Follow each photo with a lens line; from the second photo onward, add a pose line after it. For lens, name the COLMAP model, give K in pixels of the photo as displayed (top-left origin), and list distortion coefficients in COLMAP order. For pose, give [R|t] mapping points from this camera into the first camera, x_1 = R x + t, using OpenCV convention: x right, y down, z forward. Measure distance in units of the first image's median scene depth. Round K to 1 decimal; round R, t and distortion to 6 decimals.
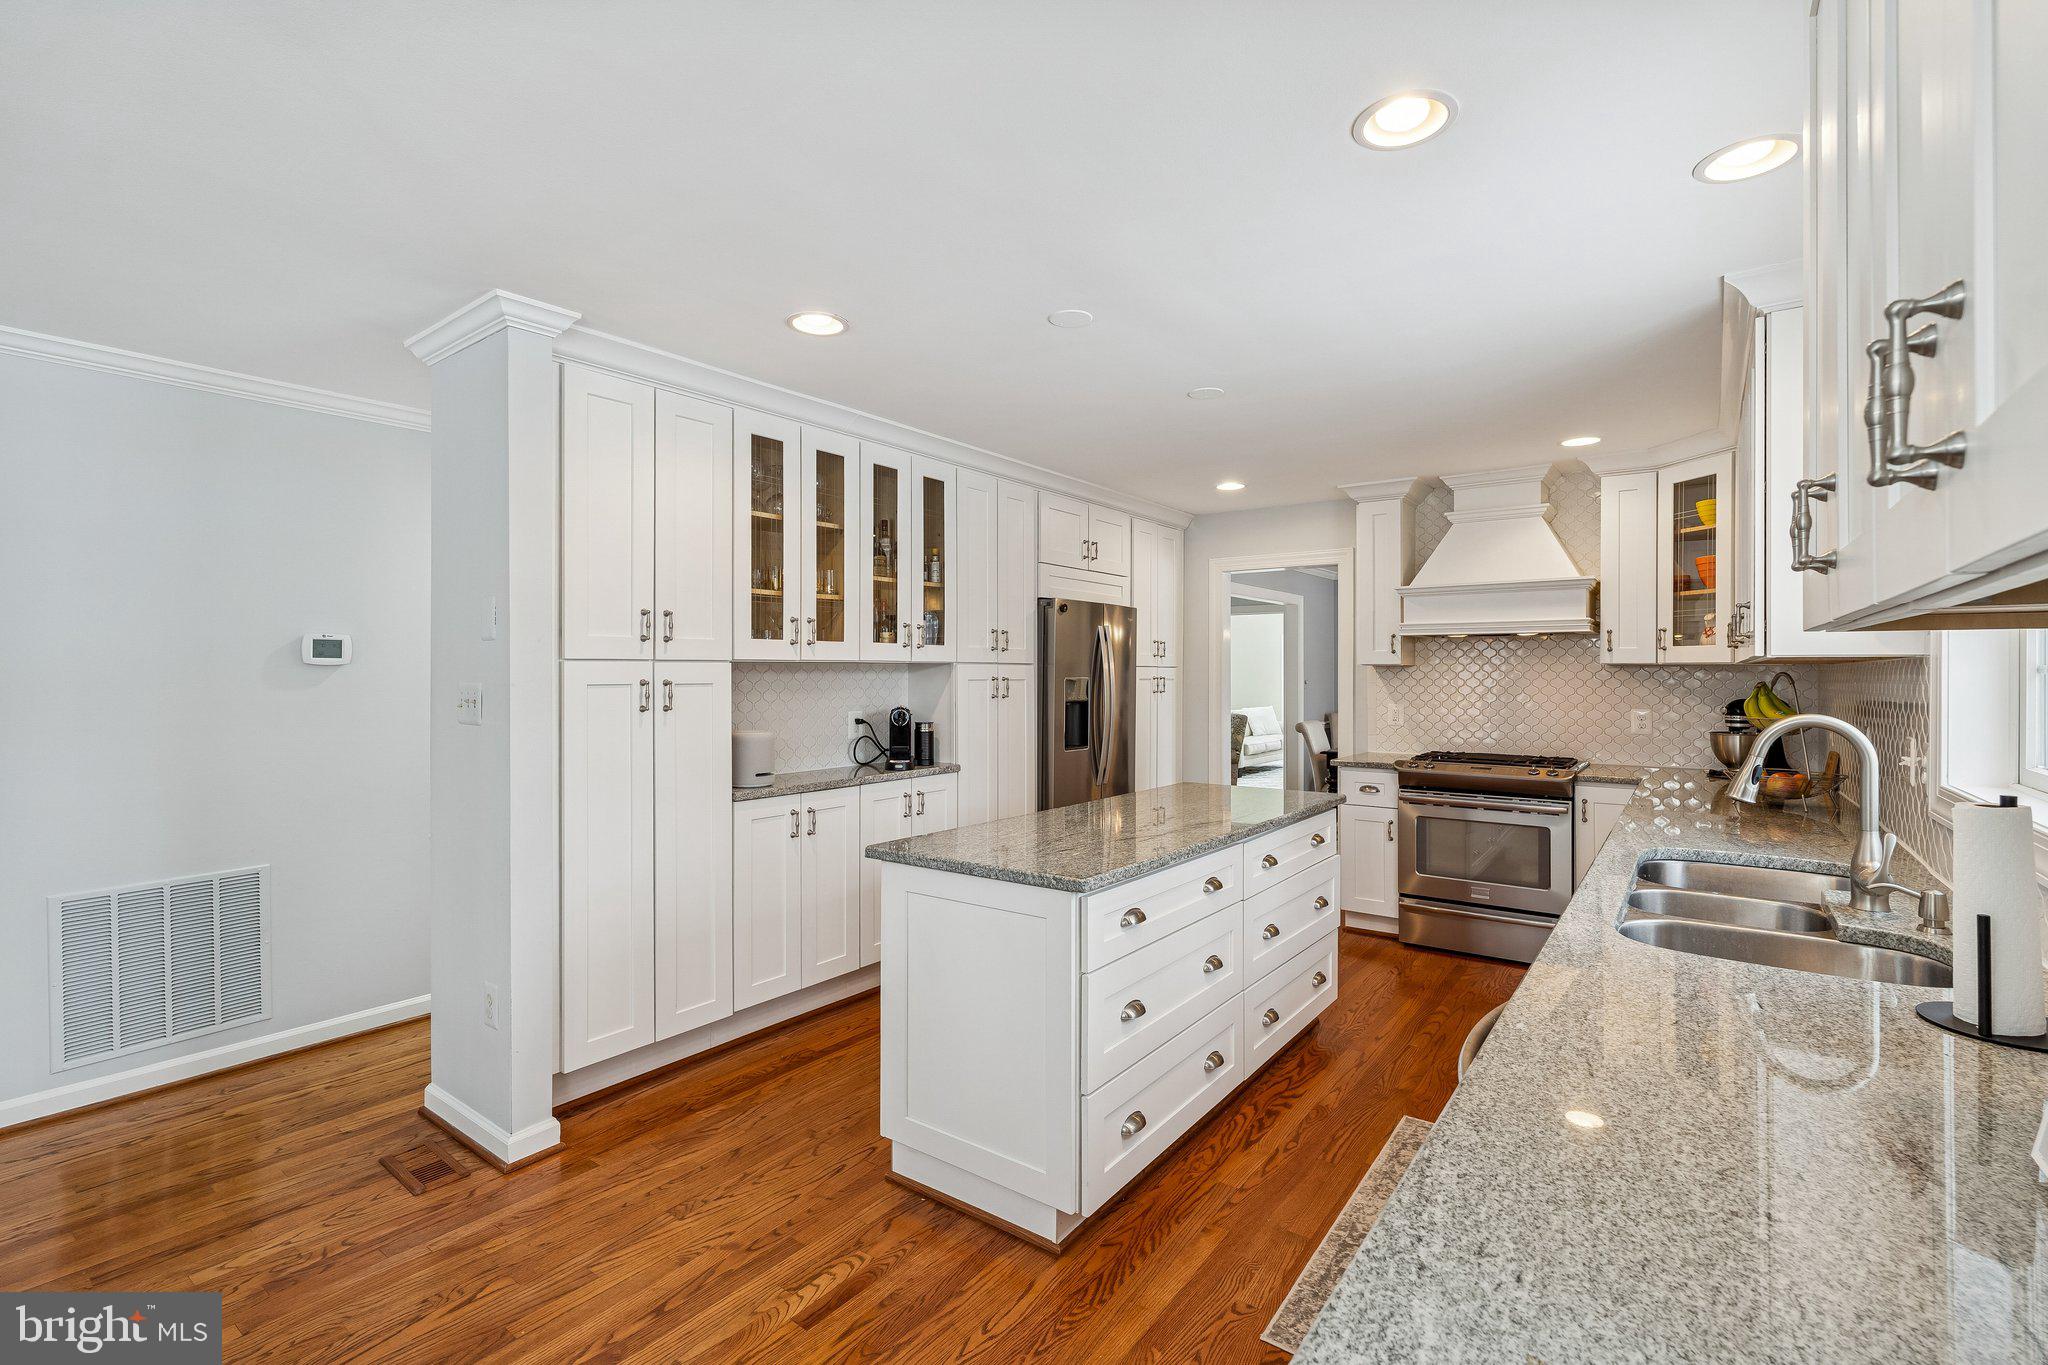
lens RADIAL K [[904.9, 0, 1024.0], [0, 904.9, 682.5], [0, 0, 1]] dist [-0.020461, -0.000044]
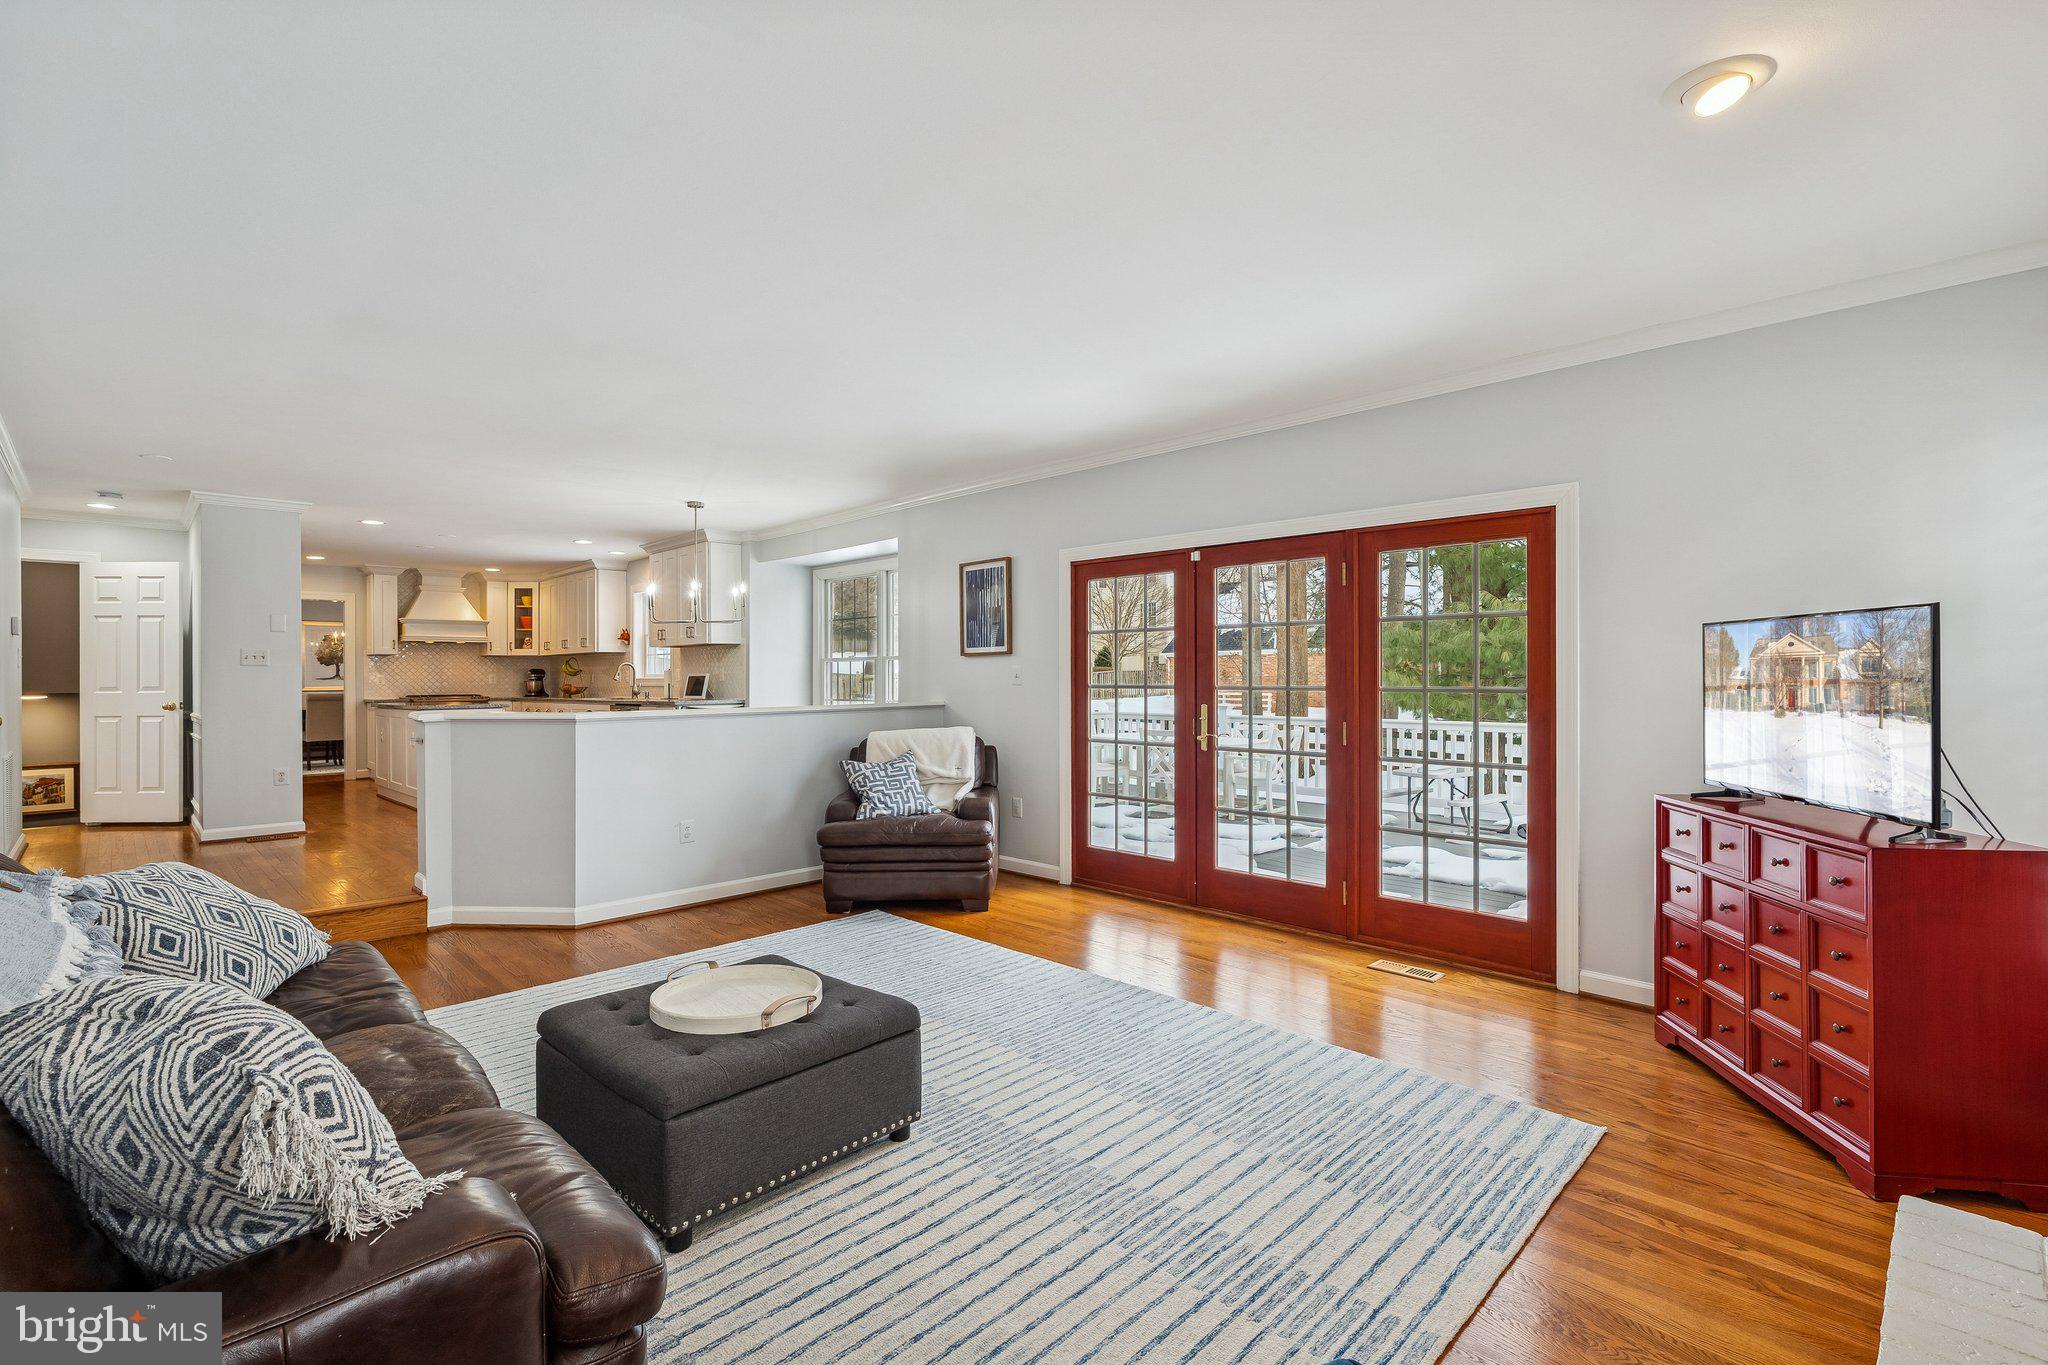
lens RADIAL K [[923.7, 0, 1017.9], [0, 923.7, 686.3], [0, 0, 1]] dist [-0.000955, -0.000028]
pose [[0.149080, -0.004783, 0.988814, -1.837419], [0.010724, 0.999937, 0.003220, 0.079523], [-0.988767, 0.010124, 0.149122, -0.928364]]
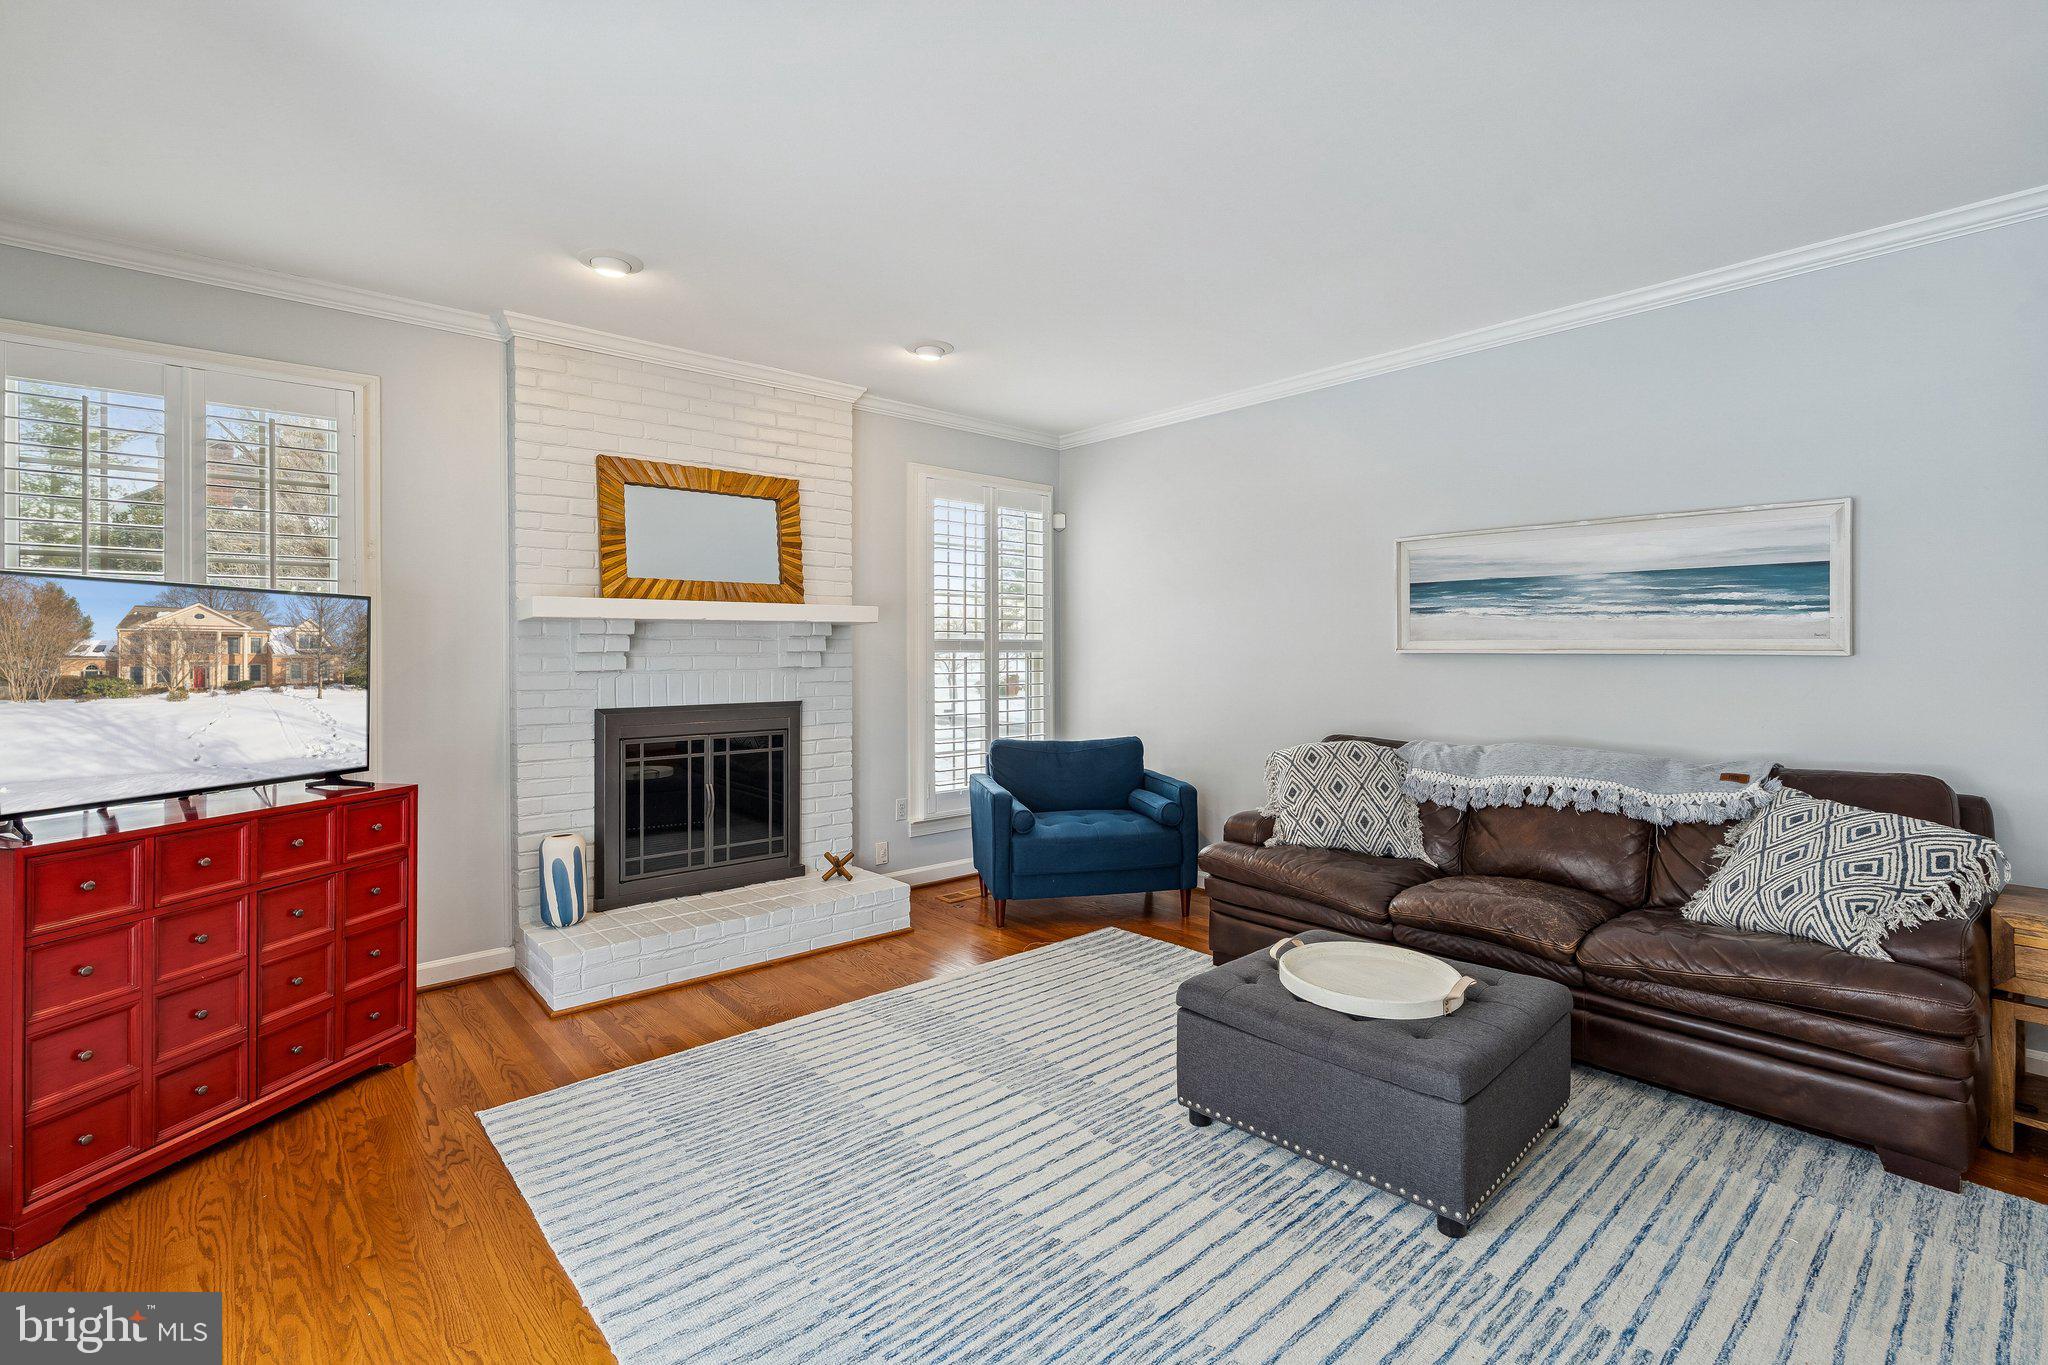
lens RADIAL K [[934.9, 0, 1017.5], [0, 934.9, 643.9], [0, 0, 1]] dist [0.000779, -0.000120]
pose [[-0.207560, 0.001615, -0.978221, -0.566847], [-0.001763, 0.999996, 0.002025, 0.072466], [0.978221, 0.002145, -0.207556, -0.736726]]
